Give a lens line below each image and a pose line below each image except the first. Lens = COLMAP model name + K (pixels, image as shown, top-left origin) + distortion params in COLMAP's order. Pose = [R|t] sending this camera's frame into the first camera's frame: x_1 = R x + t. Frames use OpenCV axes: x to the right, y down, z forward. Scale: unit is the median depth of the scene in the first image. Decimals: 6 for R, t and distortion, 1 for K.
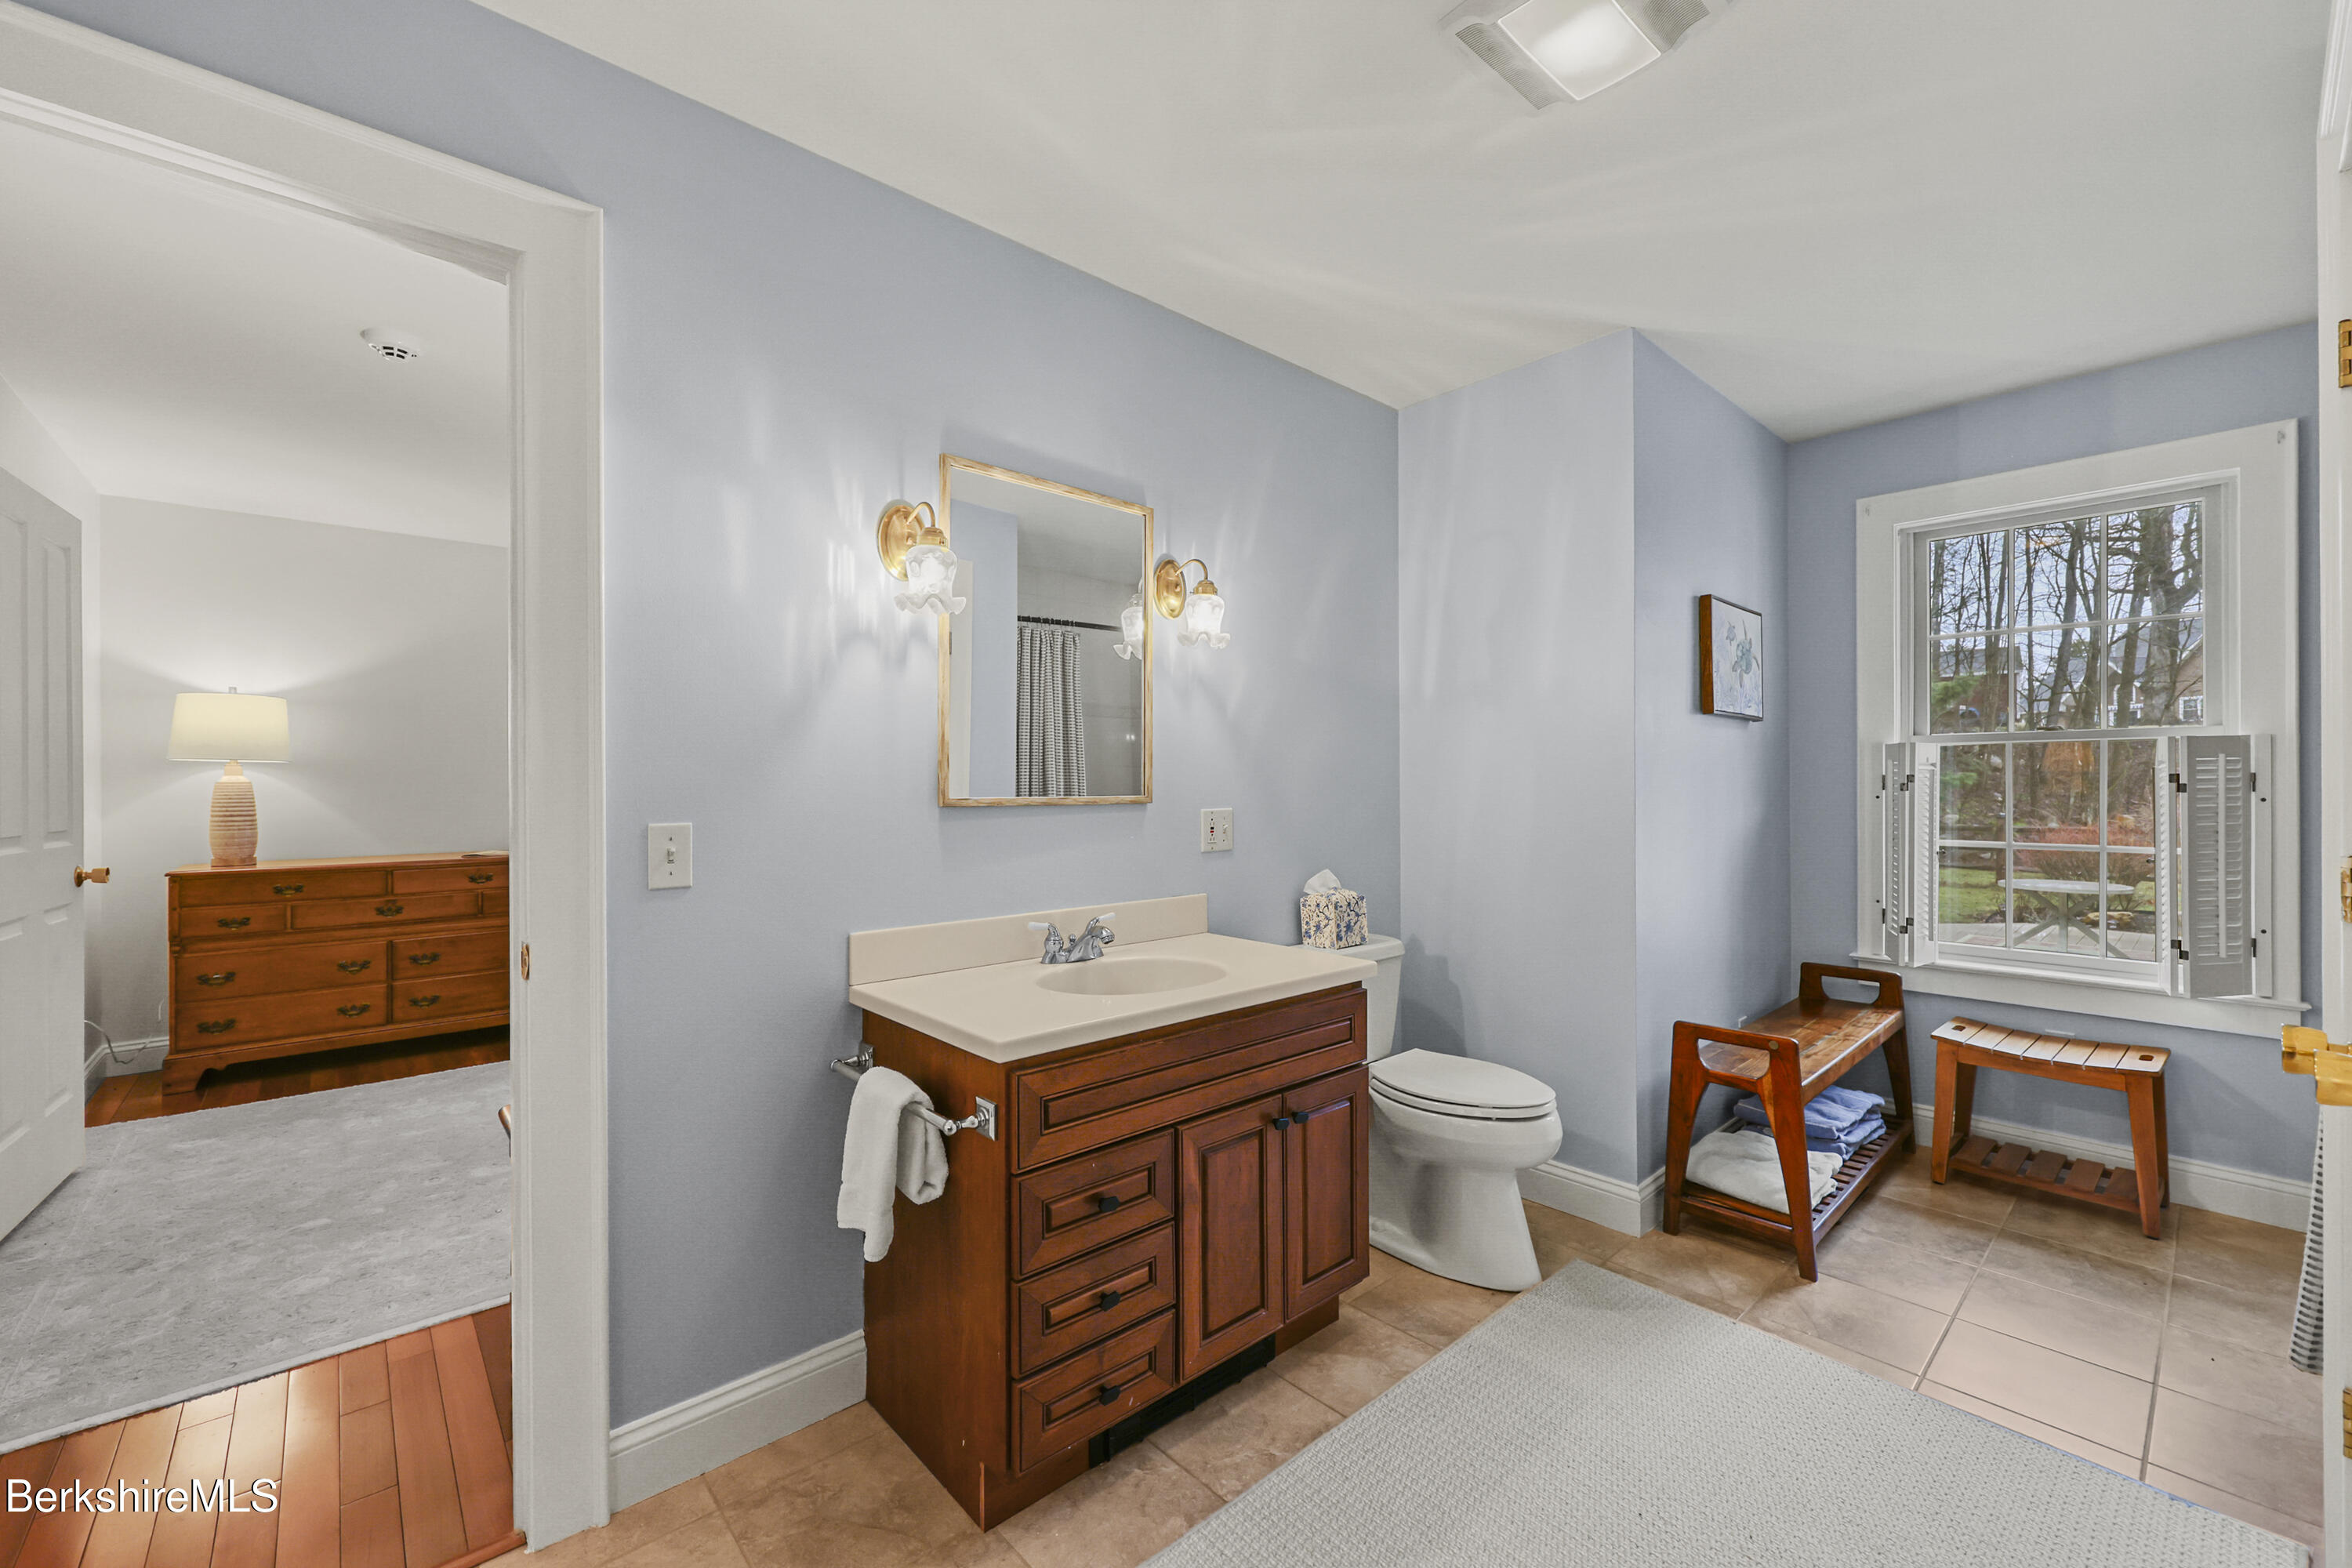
lens RADIAL K [[960.0, 0, 1177.0], [0, 960.0, 776.4], [0, 0, 1]] dist [-0.003101, 0.000302]
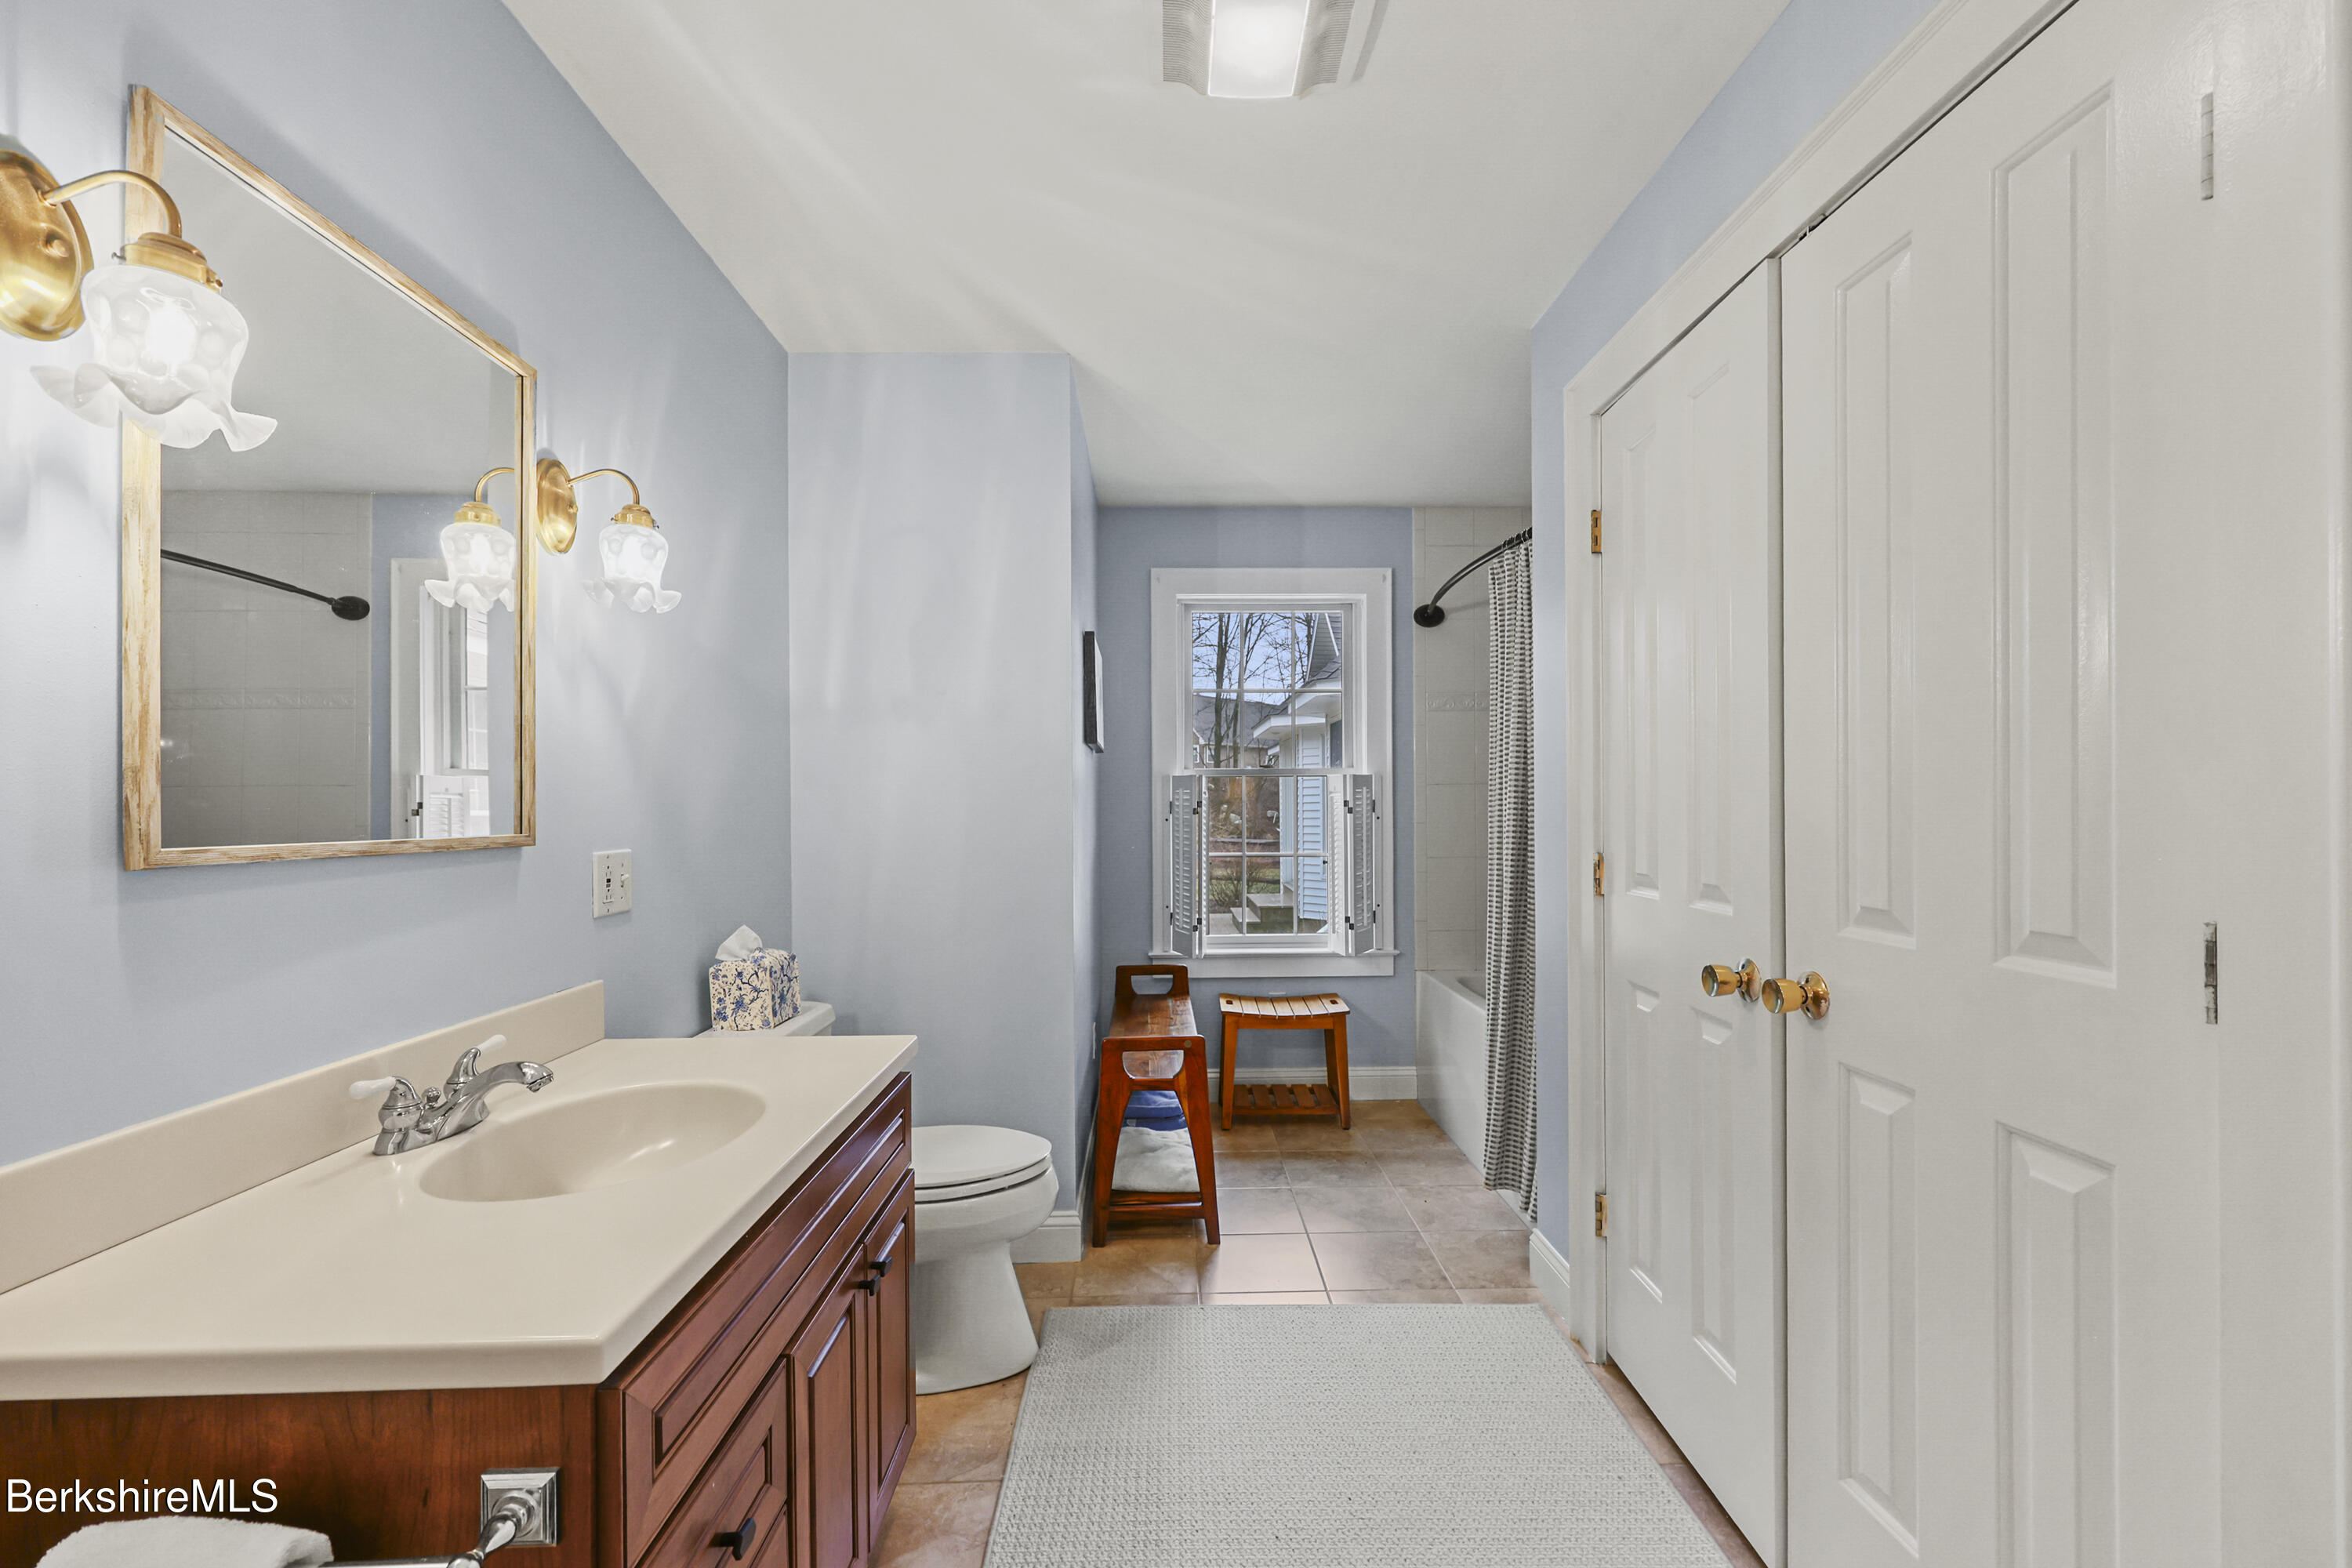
lens RADIAL K [[960.0, 0, 1176.0], [0, 960.0, 801.0], [0, 0, 1]] dist [-0.003101, 0.000302]
pose [[0.642701, 0.000867, 0.766117, -0.221365], [0.001731, 0.999995, -0.002585, 0.001362], [-0.766115, 0.002987, 0.642696, 0.272017]]
